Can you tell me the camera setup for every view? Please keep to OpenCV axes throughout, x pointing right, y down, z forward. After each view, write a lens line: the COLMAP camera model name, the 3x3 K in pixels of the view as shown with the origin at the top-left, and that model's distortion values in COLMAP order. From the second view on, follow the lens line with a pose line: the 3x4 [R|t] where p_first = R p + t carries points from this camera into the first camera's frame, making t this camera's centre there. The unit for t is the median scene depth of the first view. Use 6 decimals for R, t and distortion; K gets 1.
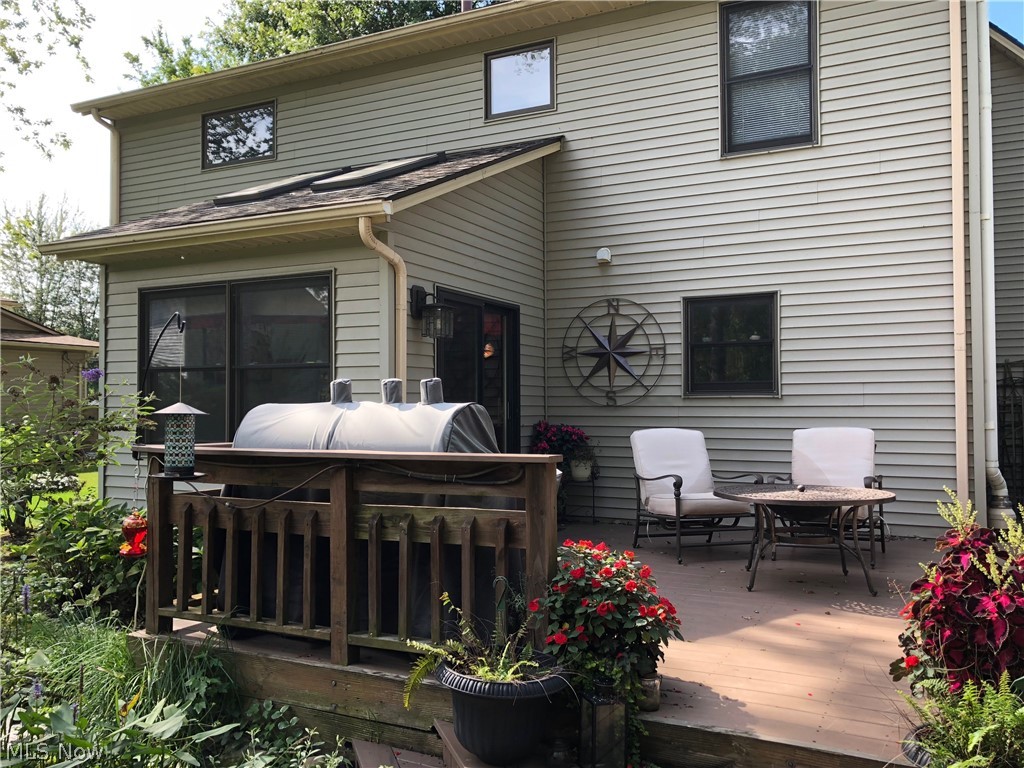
lens RADIAL K [[849.2, 0, 508.1], [0, 849.2, 381.9], [0, 0, 1]] dist [0.047325, -0.020515]
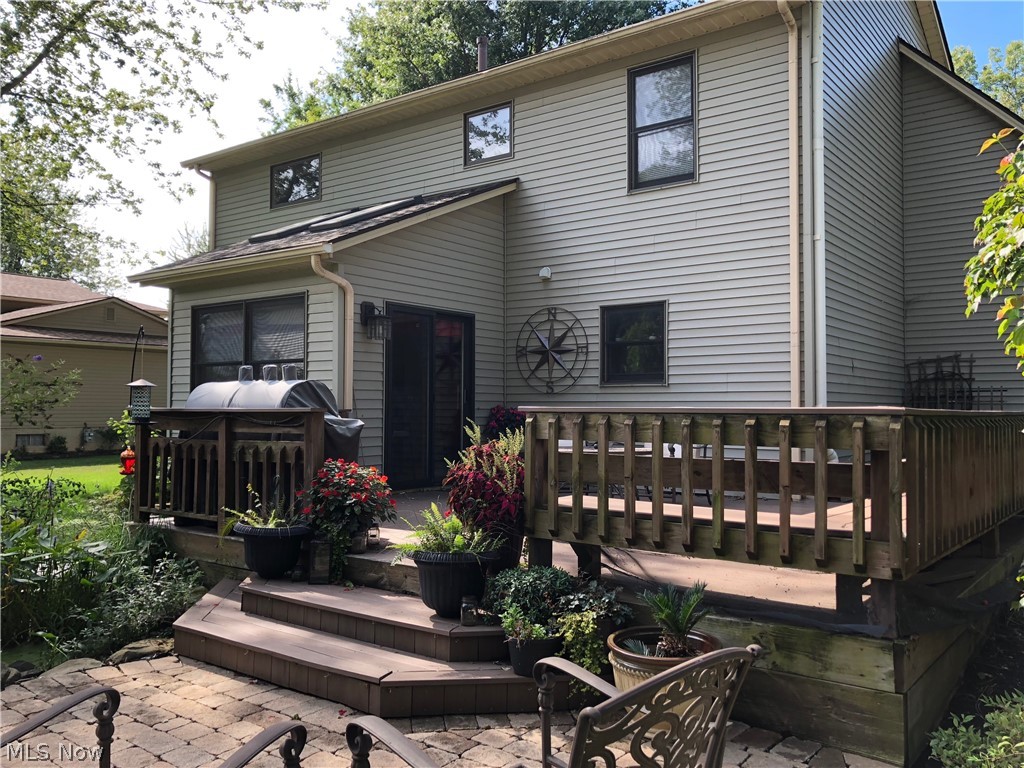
lens RADIAL K [[849.2, 0, 521.5], [0, 849.2, 392.1], [0, 0, 1]] dist [0.047325, -0.020515]
pose [[0.983619, 0.002407, -0.180244, 0.320123], [-0.001053, 0.999971, 0.007609, 0.017747], [0.180257, -0.007294, 0.983593, -0.250505]]
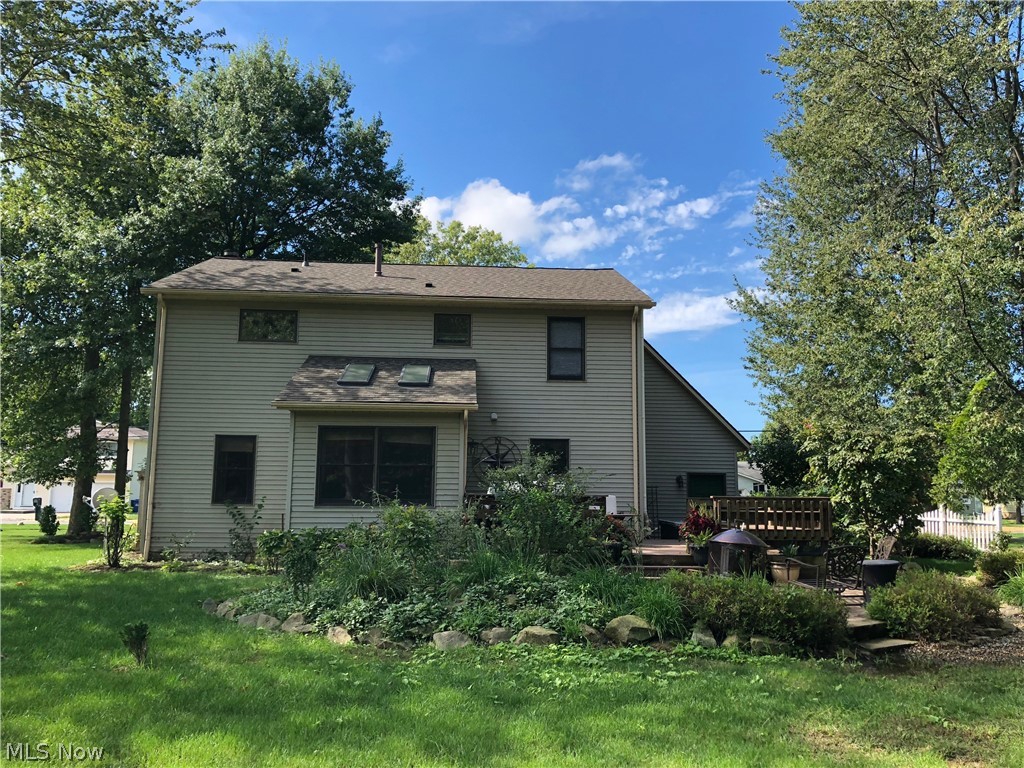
lens RADIAL K [[849.2, 0, 509.6], [0, 849.2, 383.4], [0, 0, 1]] dist [0.047325, -0.020515]
pose [[0.872101, 0.079171, 0.482879, -0.971378], [-0.027709, 0.993231, -0.112805, 0.013136], [-0.488541, 0.084997, 0.868391, -0.985730]]
